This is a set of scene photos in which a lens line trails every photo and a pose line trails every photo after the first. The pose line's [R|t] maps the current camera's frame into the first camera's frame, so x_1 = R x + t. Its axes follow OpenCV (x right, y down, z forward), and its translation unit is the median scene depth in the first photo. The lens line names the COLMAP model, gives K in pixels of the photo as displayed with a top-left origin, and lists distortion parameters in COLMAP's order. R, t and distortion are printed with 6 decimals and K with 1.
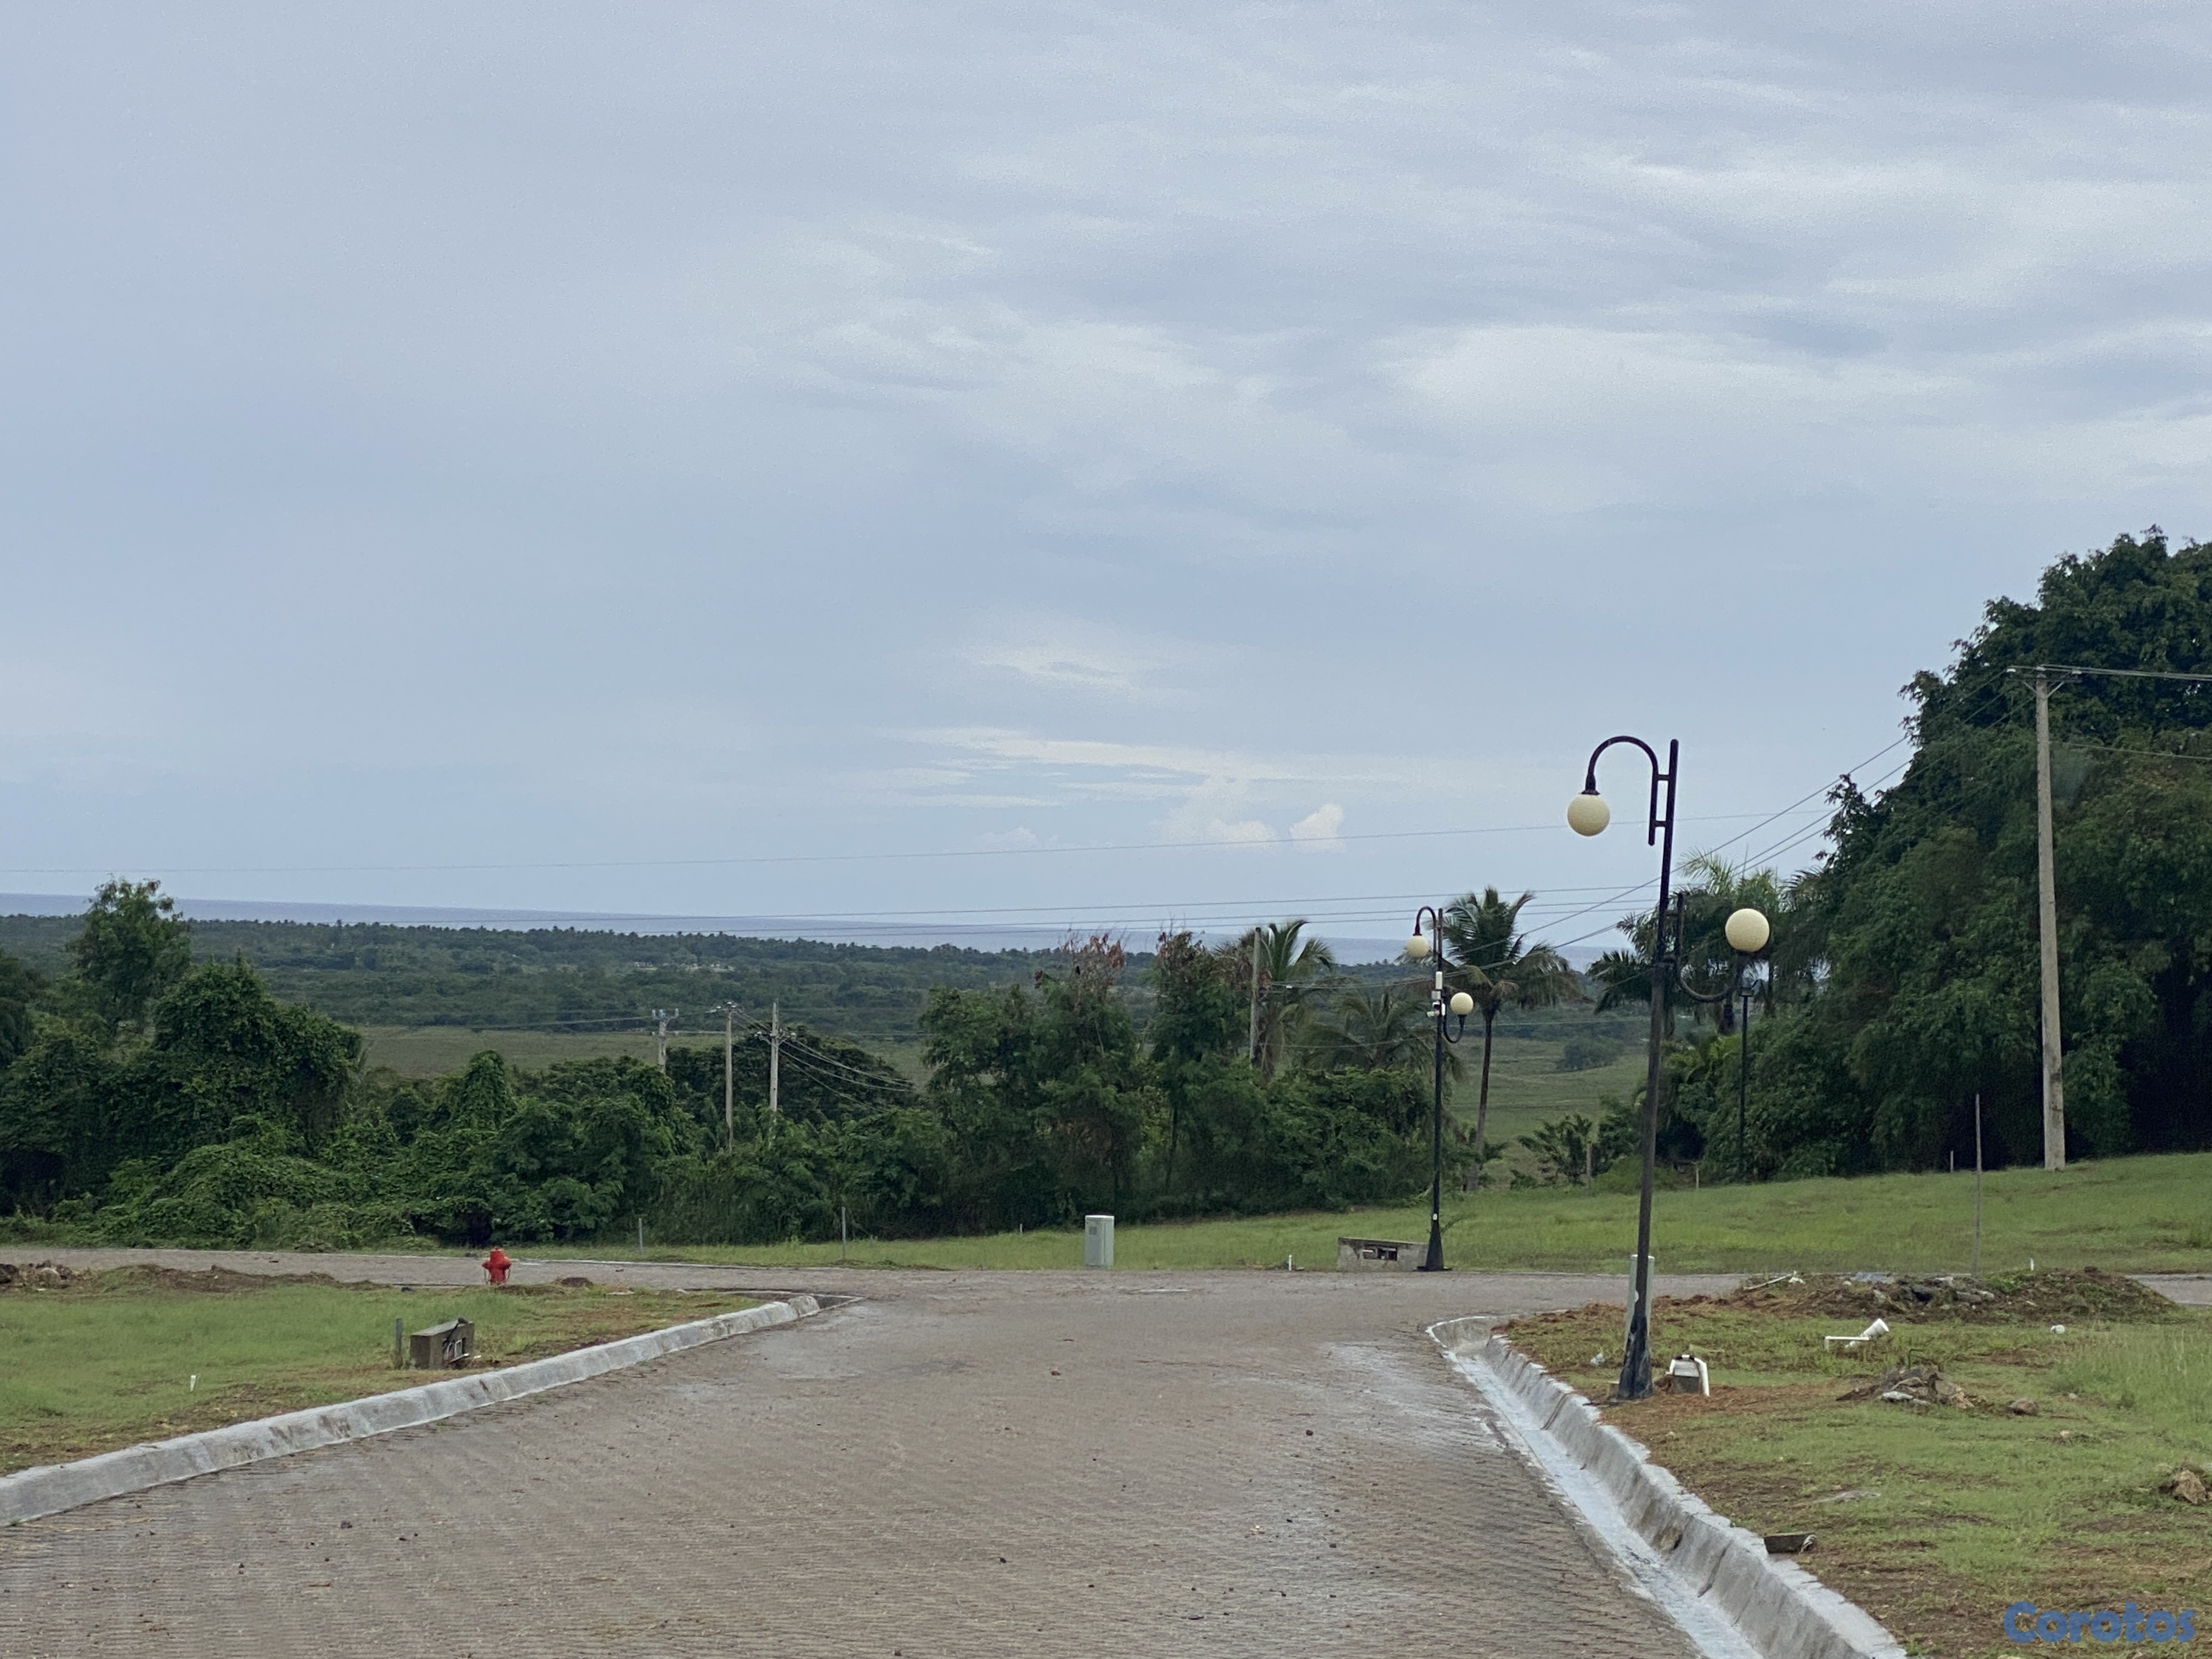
lens RADIAL K [[4514.5, 0, 893.4], [0, 4514.5, 574.1], [0, 0, 1]] dist [0.021499, 0.635501]
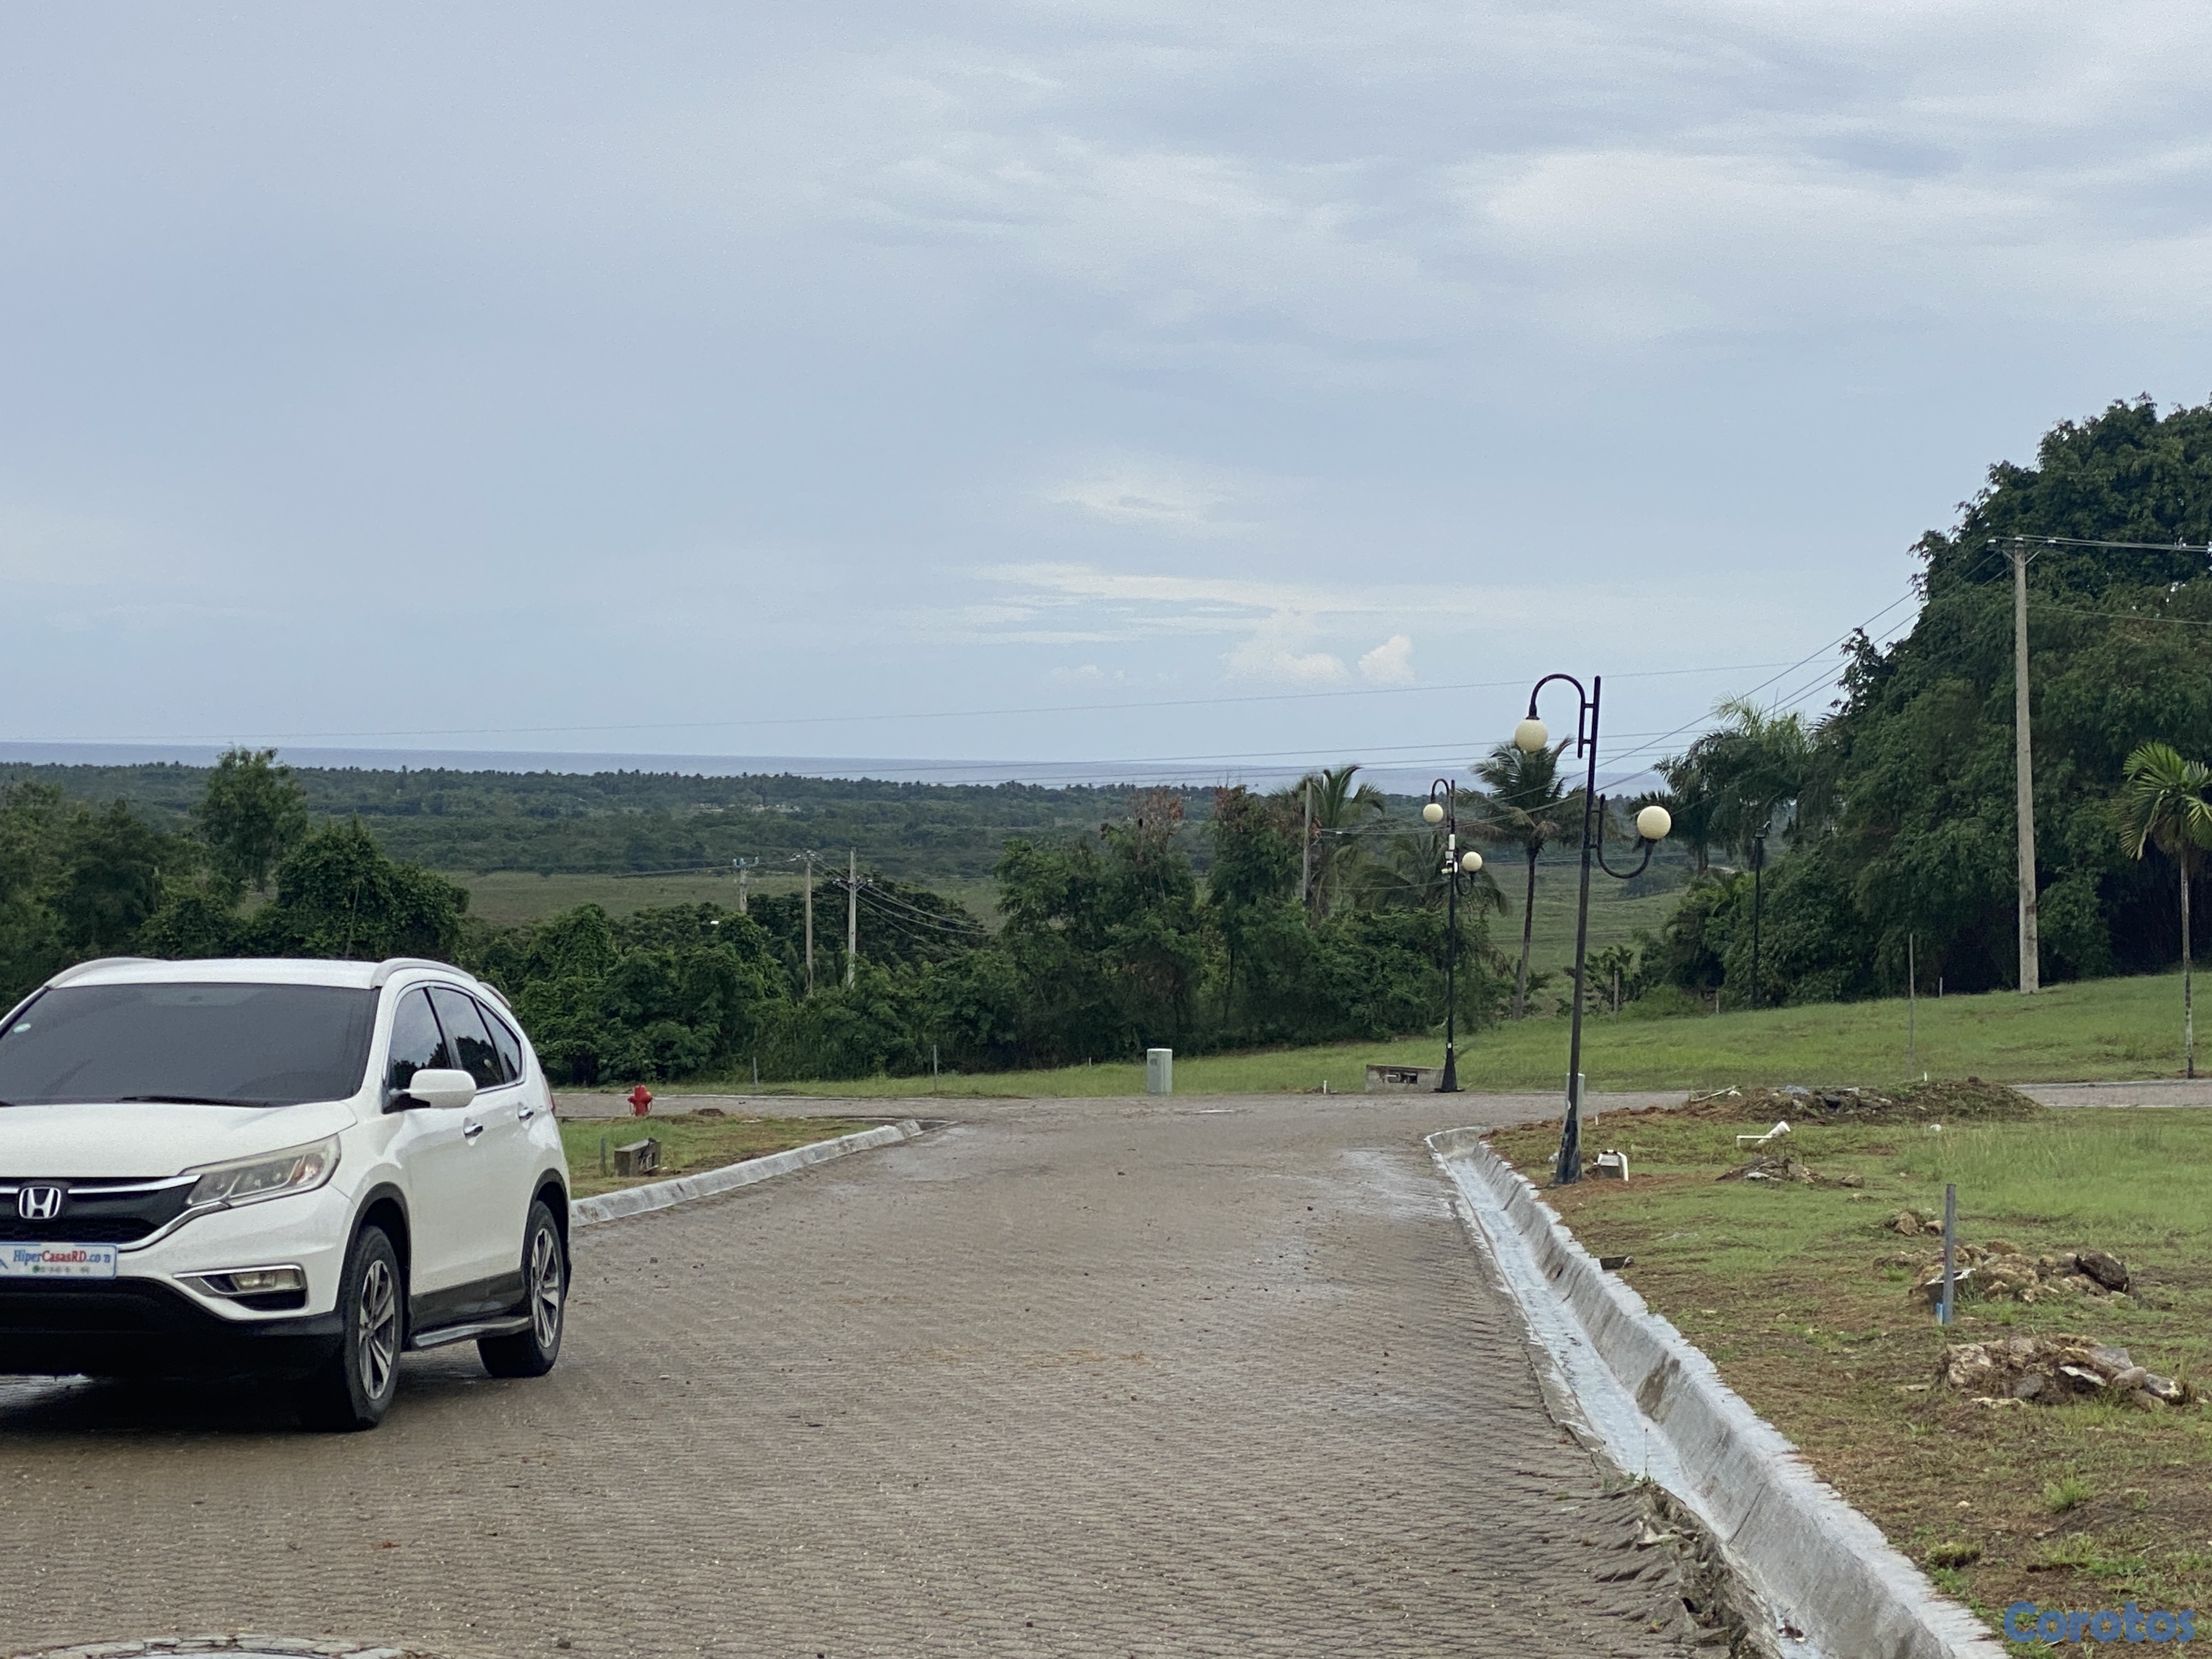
lens RADIAL K [[4609.1, 0, 1006.1], [0, 4609.1, 829.1], [0, 0, 1]] dist [-0.001386, 2.231451]
pose [[0.999842, -0.014165, 0.010782, -0.002957], [0.013100, 0.995573, 0.093069, -0.013190], [-0.012053, -0.092913, 0.995601, -0.091043]]
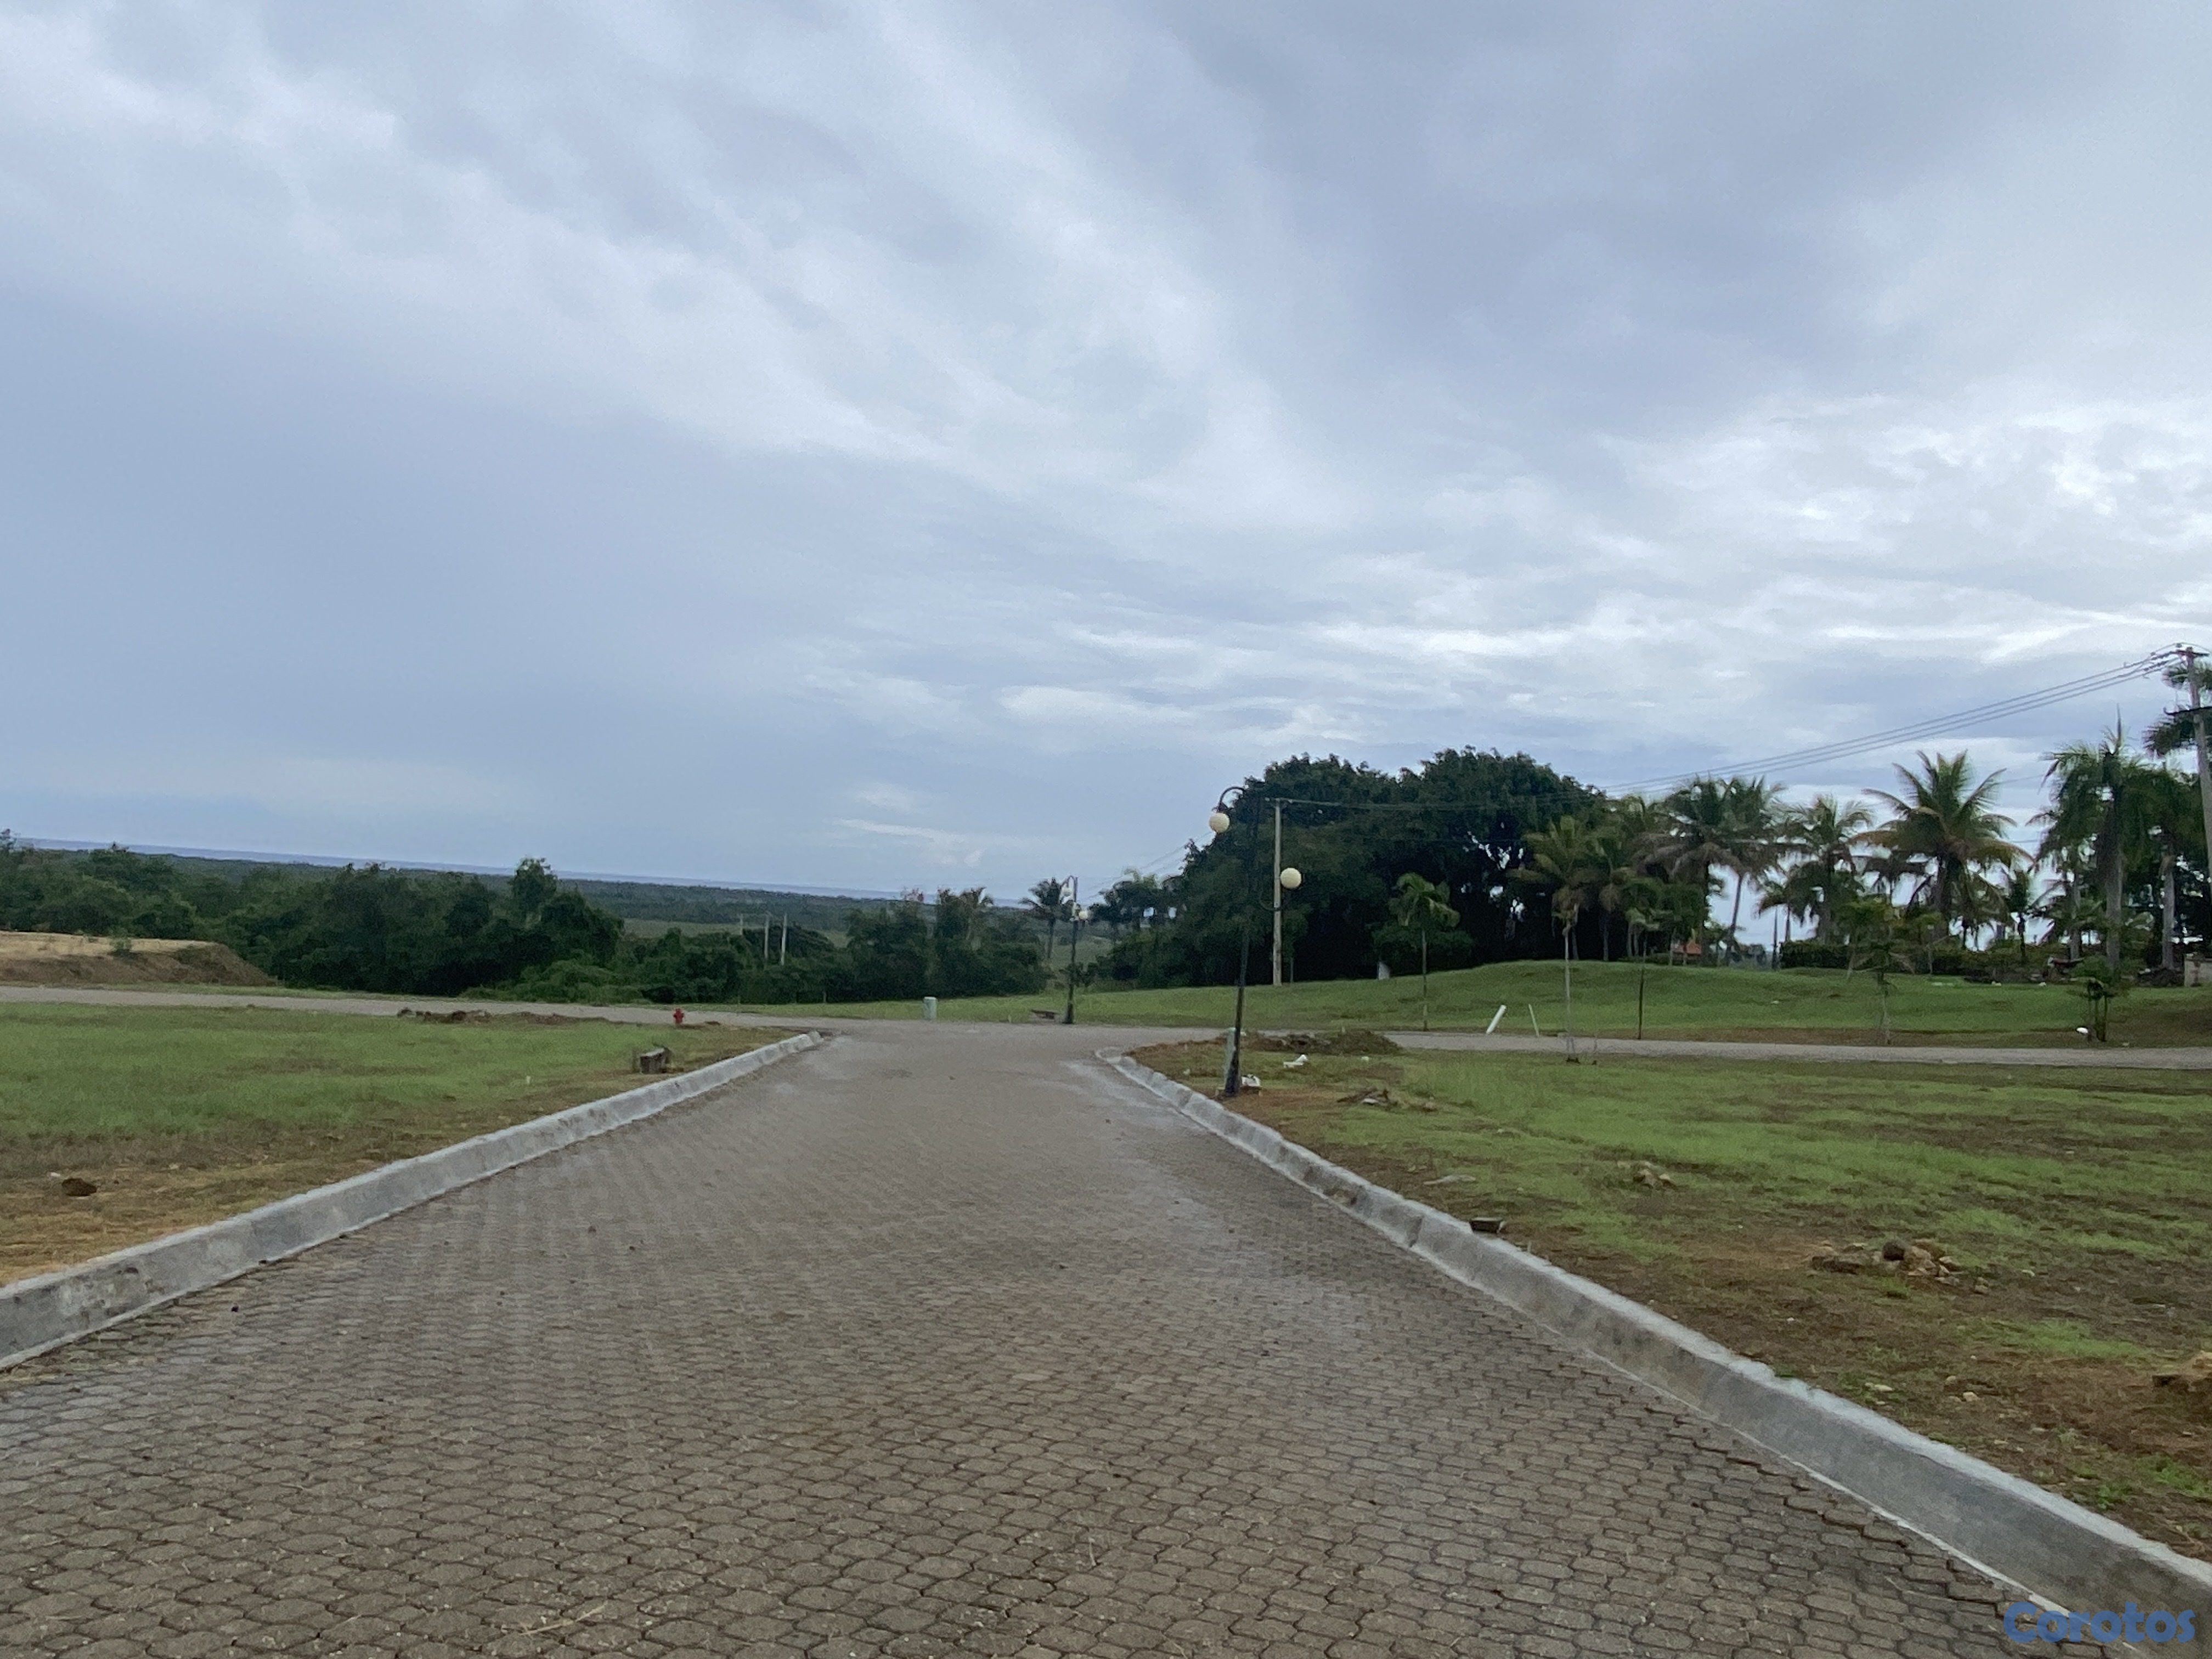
lens RADIAL K [[1579.3, 0, 1035.8], [0, 1579.3, 831.6], [0, 0, 1]] dist [0.068678, -0.000143]
pose [[0.990353, 0.035698, 0.133888, -0.009378], [-0.040913, 0.998499, 0.036405, 0.010459], [-0.132387, -0.041532, 0.990328, 0.085628]]
